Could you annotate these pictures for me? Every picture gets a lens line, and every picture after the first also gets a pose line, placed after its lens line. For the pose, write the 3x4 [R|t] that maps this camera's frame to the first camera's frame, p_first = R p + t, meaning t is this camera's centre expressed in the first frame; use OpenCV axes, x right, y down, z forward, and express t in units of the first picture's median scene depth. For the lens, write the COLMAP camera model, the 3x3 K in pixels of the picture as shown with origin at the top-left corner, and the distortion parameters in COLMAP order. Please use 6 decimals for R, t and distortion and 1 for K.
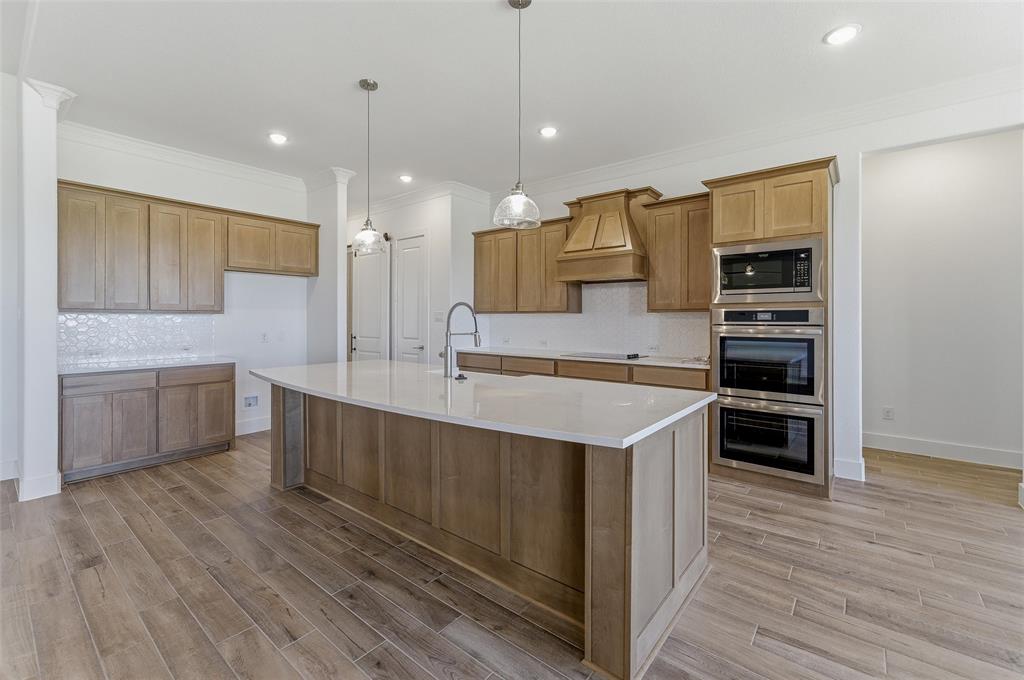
lens RADIAL K [[430.0, 0, 515.5], [0, 430.0, 318.1], [0, 0, 1]] dist [-0.000377, -0.000099]
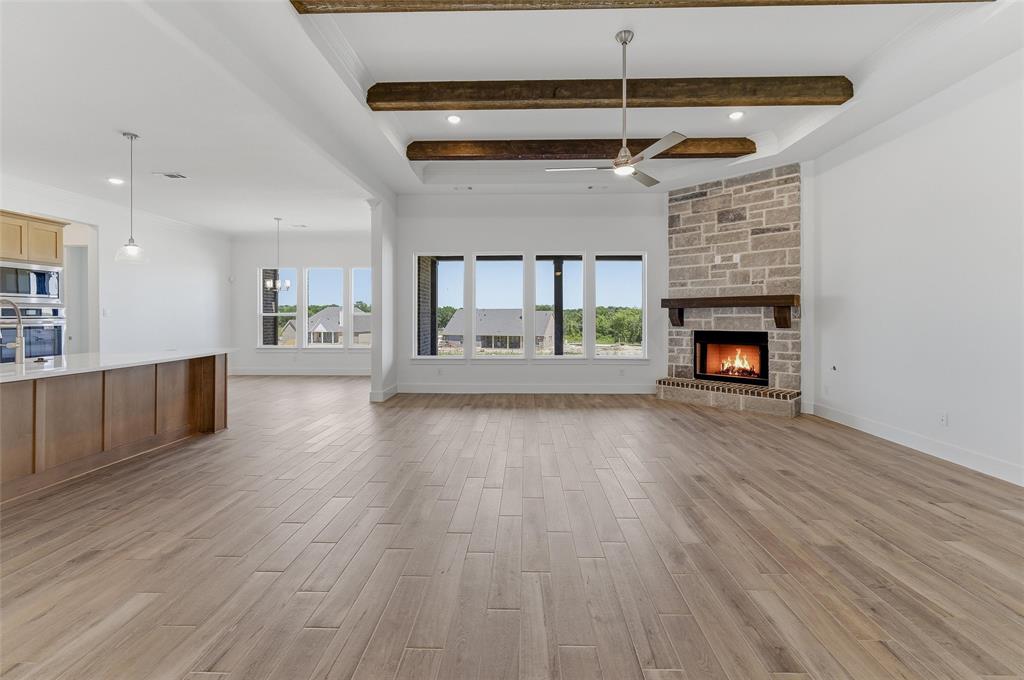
lens RADIAL K [[430.0, 0, 515.5], [0, 430.0, 318.1], [0, 0, 1]] dist [-0.000377, -0.000099]
pose [[-0.606983, -0.004502, 0.794702, -2.043463], [-0.000761, 0.999987, 0.005084, 0.008196], [-0.794715, 0.002481, -0.606978, 0.696653]]
